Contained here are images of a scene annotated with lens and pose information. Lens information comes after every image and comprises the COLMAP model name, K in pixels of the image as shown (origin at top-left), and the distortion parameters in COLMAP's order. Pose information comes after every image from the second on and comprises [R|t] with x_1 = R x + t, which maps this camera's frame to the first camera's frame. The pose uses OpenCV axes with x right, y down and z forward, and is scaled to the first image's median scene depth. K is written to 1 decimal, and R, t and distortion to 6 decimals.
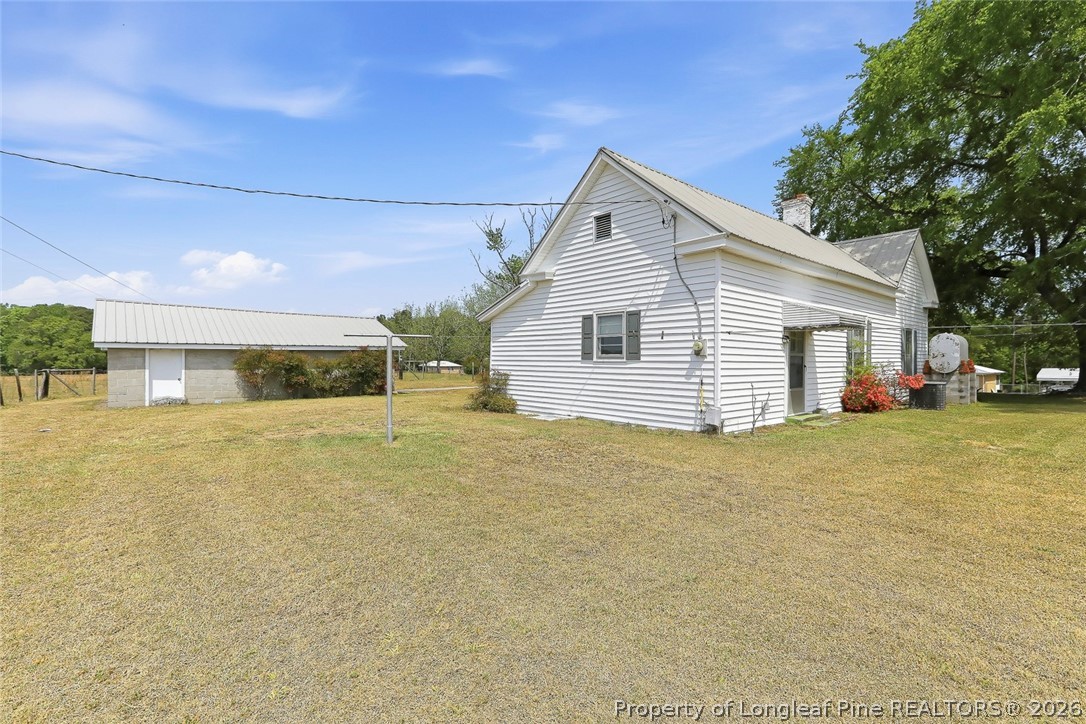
lens RADIAL K [[491.1, 0, 539.3], [0, 491.1, 360.2], [0, 0, 1]] dist [-0.002045, 0.000001]
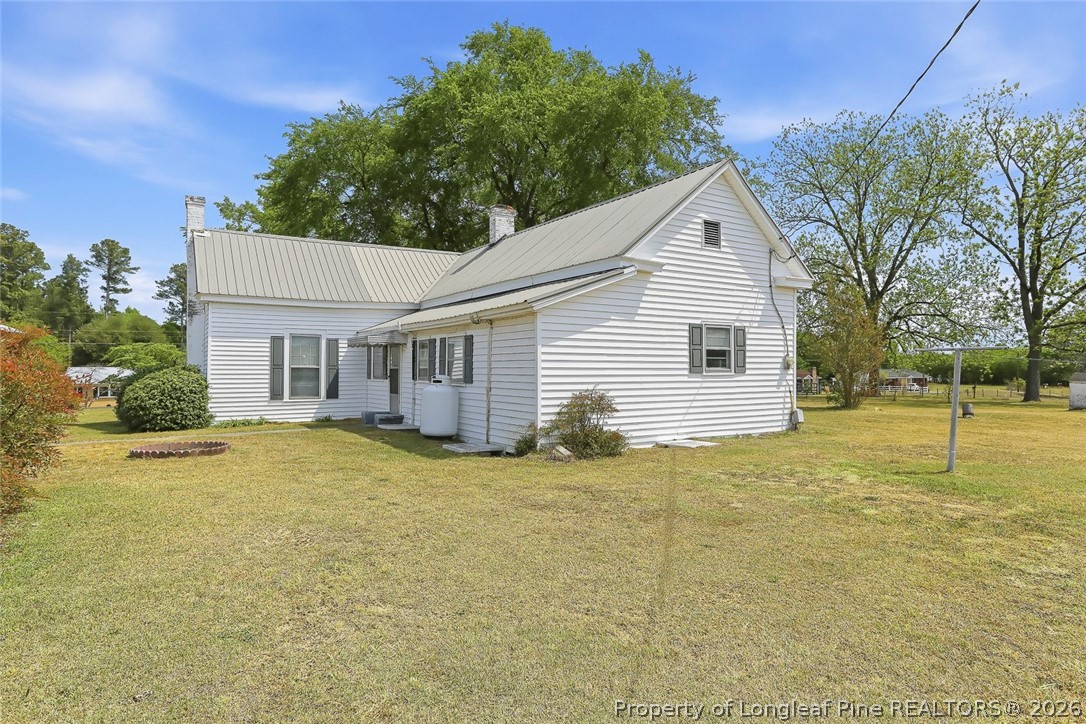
lens RADIAL K [[658.1, 0, 543.0], [0, 658.1, 362.0], [0, 0, 1]] dist [-0.001776, -0.000027]
pose [[0.126102, 0.006361, 0.991997, -1.172151], [0.002514, 0.999974, -0.006732, -0.014878], [-0.992014, 0.003343, 0.126083, 1.160322]]
